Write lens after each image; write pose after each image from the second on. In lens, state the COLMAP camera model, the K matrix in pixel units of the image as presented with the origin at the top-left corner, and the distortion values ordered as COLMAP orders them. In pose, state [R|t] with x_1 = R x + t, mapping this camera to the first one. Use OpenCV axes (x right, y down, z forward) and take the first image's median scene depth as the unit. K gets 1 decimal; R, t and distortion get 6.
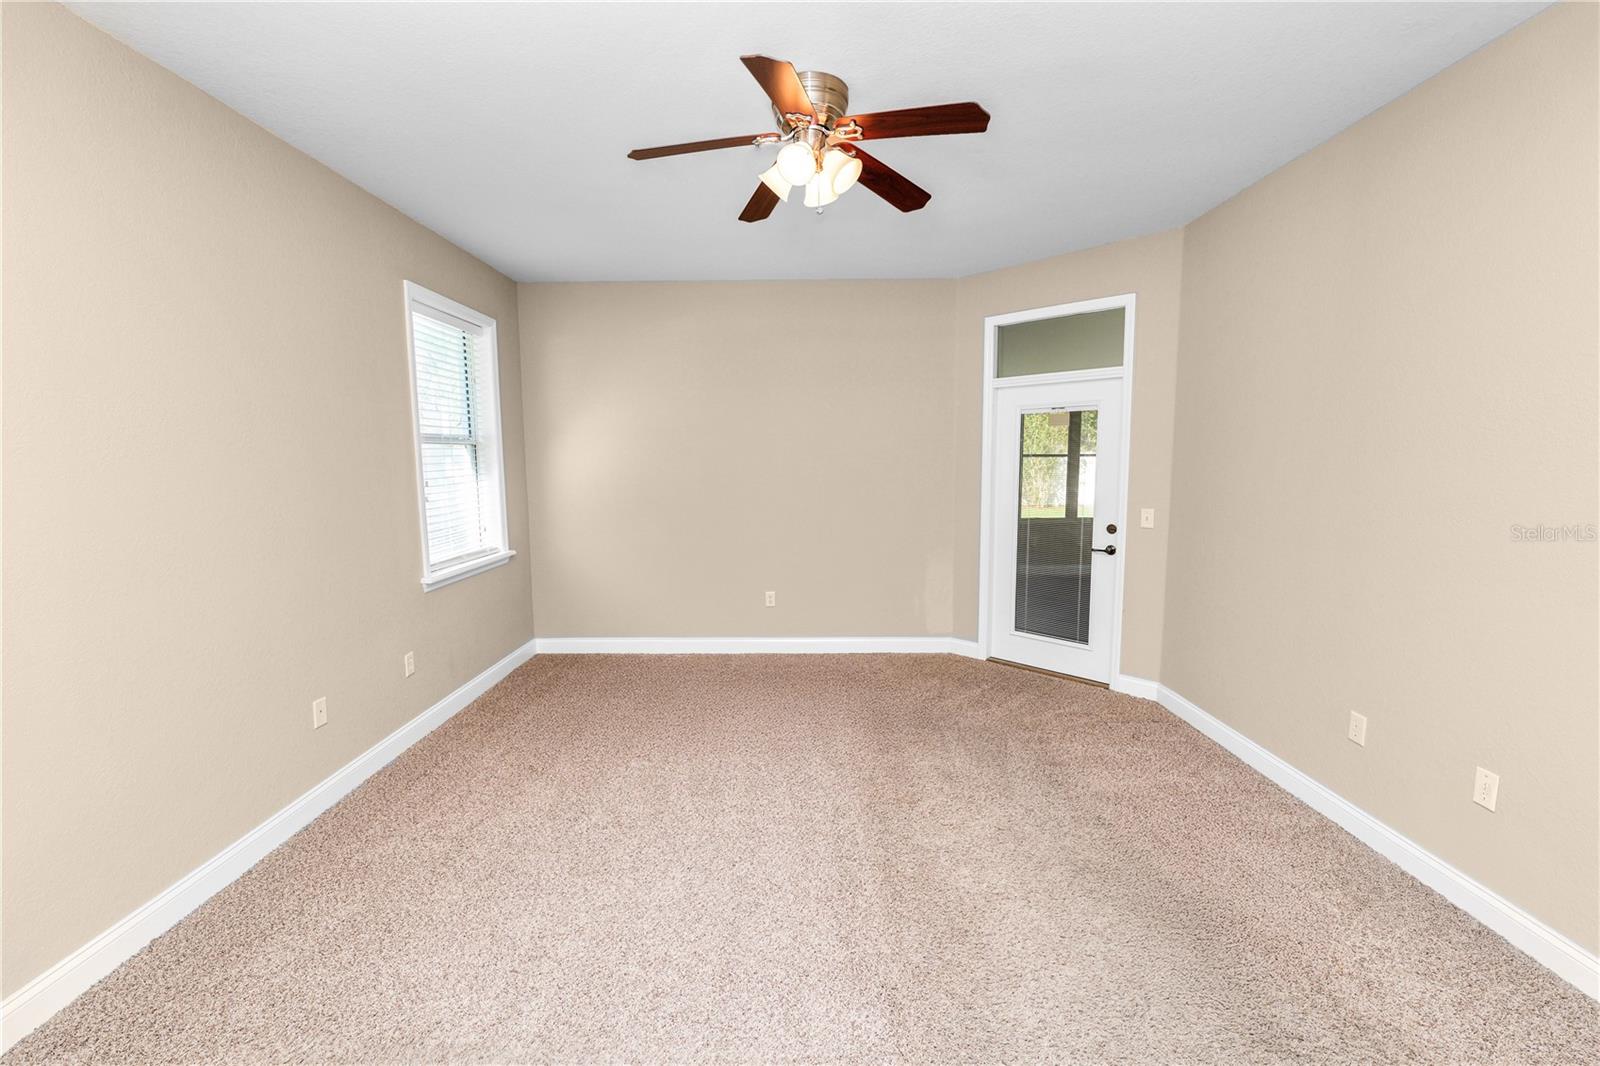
lens RADIAL K [[651.9, 0, 799.9], [0, 651.9, 537.5], [0, 0, 1]] dist [-0.013009, 0.000695]
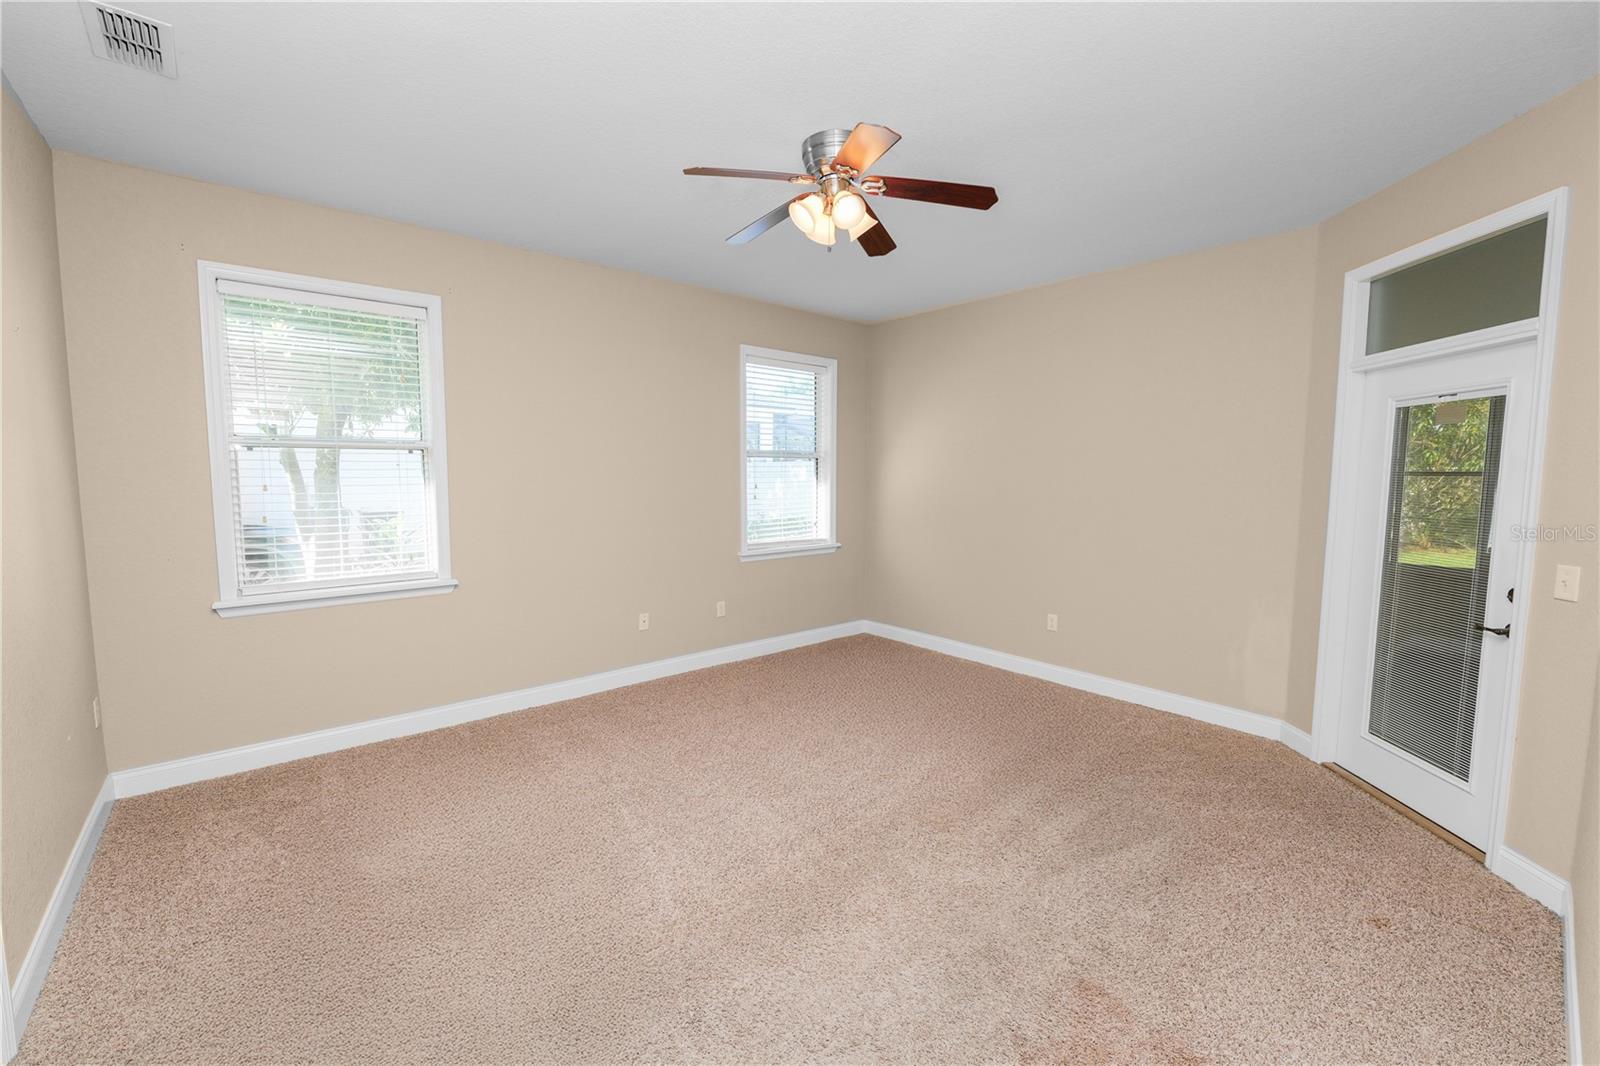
lens RADIAL K [[651.9, 0, 794.3], [0, 651.9, 537.2], [0, 0, 1]] dist [-0.013009, 0.000695]
pose [[0.651607, 0.084524, -0.753833, 0.459475], [-0.101761, 0.994530, 0.023551, -0.011909], [0.751701, 0.061364, 0.656644, 0.122542]]
